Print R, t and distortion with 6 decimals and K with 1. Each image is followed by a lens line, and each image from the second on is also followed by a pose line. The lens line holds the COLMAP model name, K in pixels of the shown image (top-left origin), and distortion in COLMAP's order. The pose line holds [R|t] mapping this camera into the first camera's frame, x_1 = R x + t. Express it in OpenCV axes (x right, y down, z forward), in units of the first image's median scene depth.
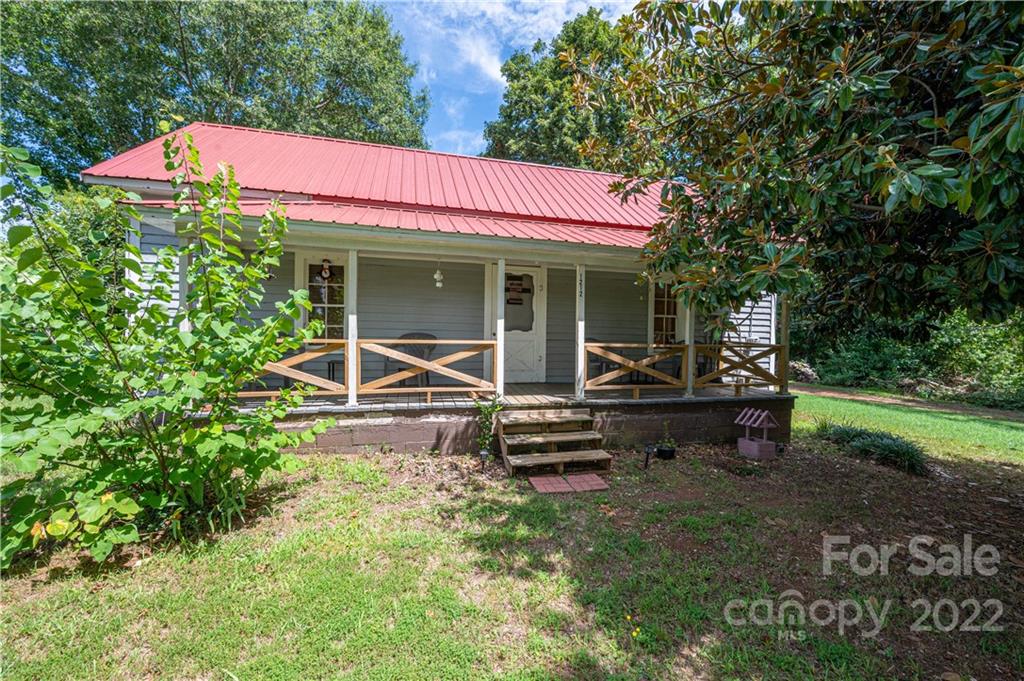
lens RADIAL K [[409.3, 0, 515.2], [0, 409.3, 336.8], [0, 0, 1]] dist [-0.002081, -0.000164]
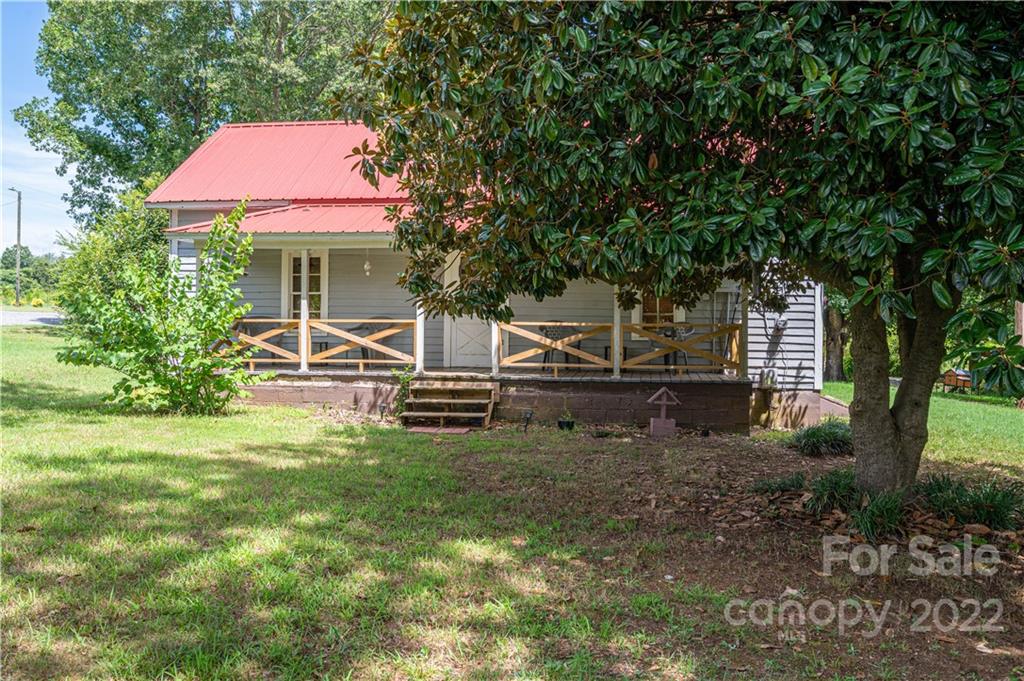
lens RADIAL K [[901.7, 0, 511.1], [0, 901.7, 314.9], [0, 0, 1]] dist [0.005390, -0.000035]
pose [[0.922103, -0.017791, -0.386535, 1.217409], [0.000430, 0.998989, -0.044954, 0.113114], [0.386944, 0.041286, 0.921179, -1.271373]]
